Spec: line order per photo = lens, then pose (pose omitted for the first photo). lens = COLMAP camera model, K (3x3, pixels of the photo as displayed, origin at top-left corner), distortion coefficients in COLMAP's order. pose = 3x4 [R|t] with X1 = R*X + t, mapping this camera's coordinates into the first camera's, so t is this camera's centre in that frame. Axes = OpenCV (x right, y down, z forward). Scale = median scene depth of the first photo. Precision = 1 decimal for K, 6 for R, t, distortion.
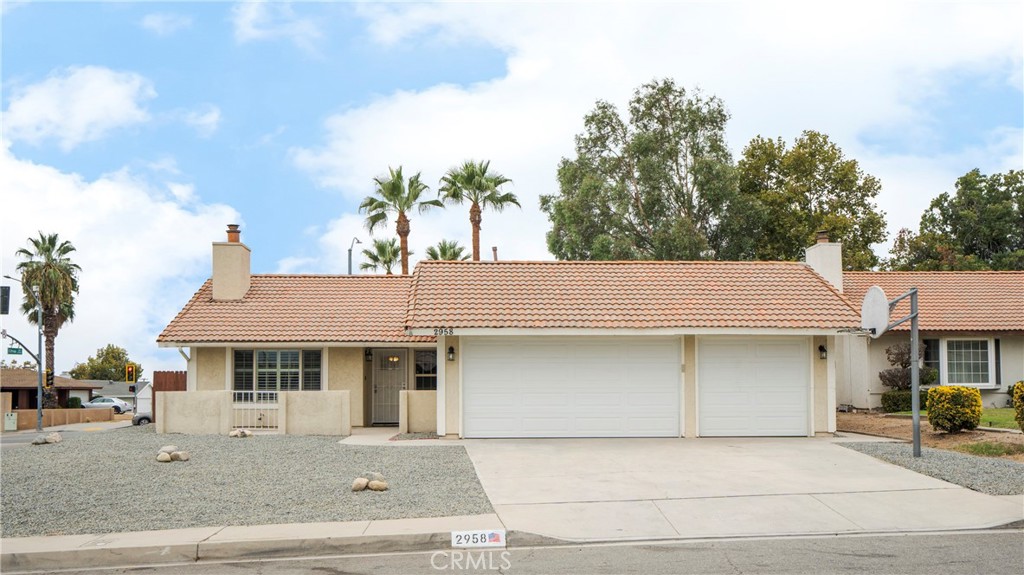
lens RADIAL K [[941.3, 0, 506.0], [0, 941.3, 341.1], [0, 0, 1]] dist [0.028586, 0.000000]
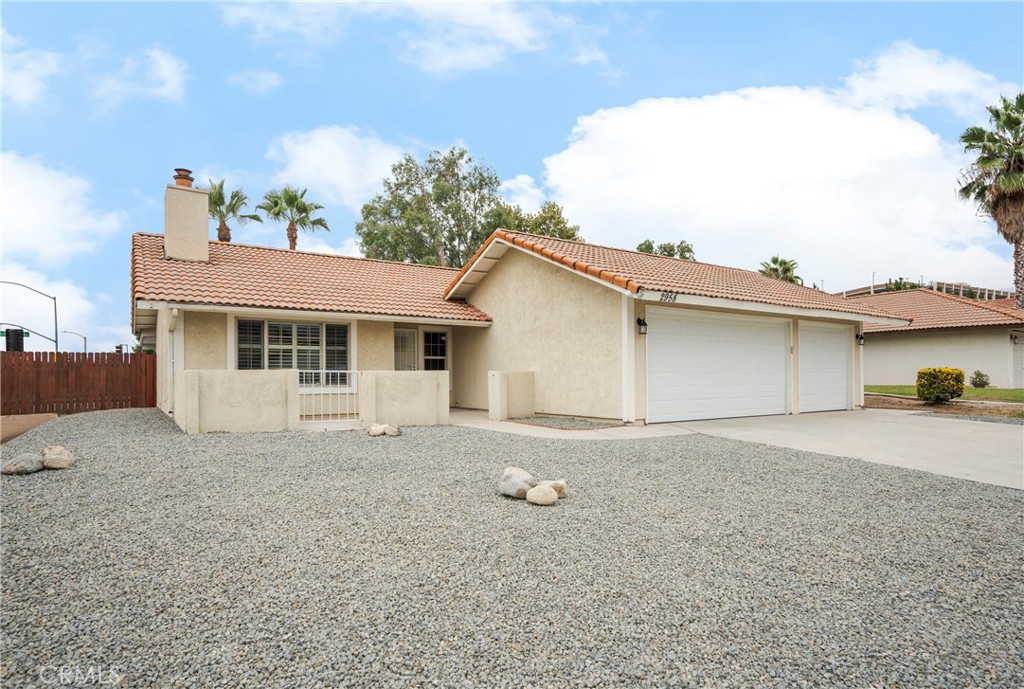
lens RADIAL K [[565.2, 0, 519.0], [0, 565.2, 368.8], [0, 0, 1]] dist [0.006508, 0.003228]
pose [[0.861529, 0.006890, 0.507661, -0.323051], [-0.024059, 0.999339, 0.027267, 0.031553], [-0.507138, -0.035705, 0.861125, 0.475883]]
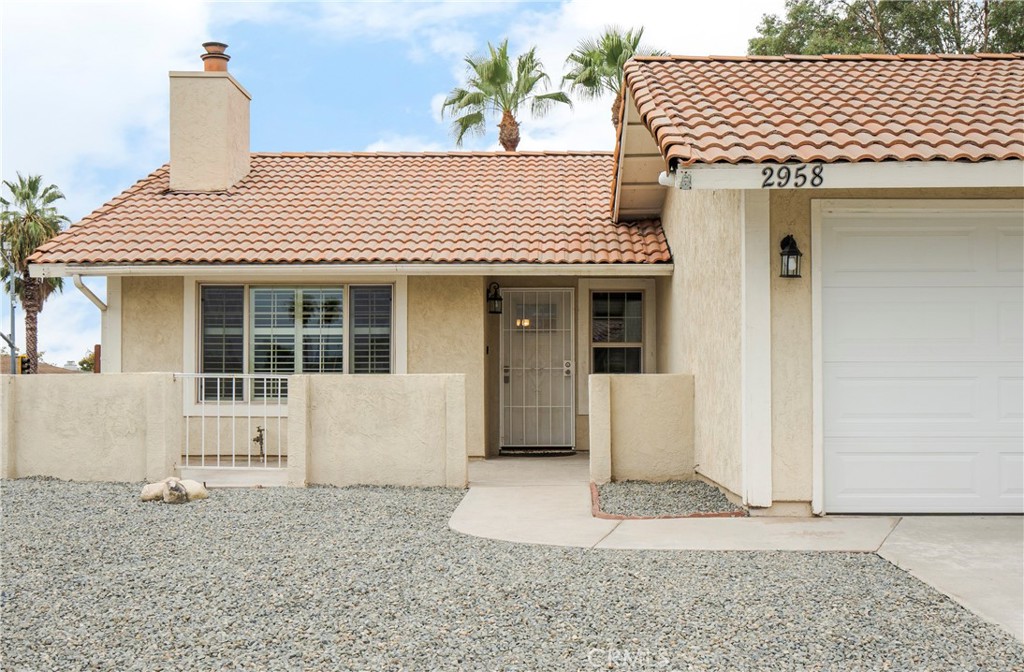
lens RADIAL K [[1132.7, 0, 514.2], [0, 1132.7, 343.6], [0, 0, 1]] dist [-0.011681, 0.000000]
pose [[0.996910, 0.000542, -0.078550, -0.095465], [0.000536, 0.999906, 0.013702, 0.029406], [0.078550, -0.013702, 0.996816, 0.466896]]
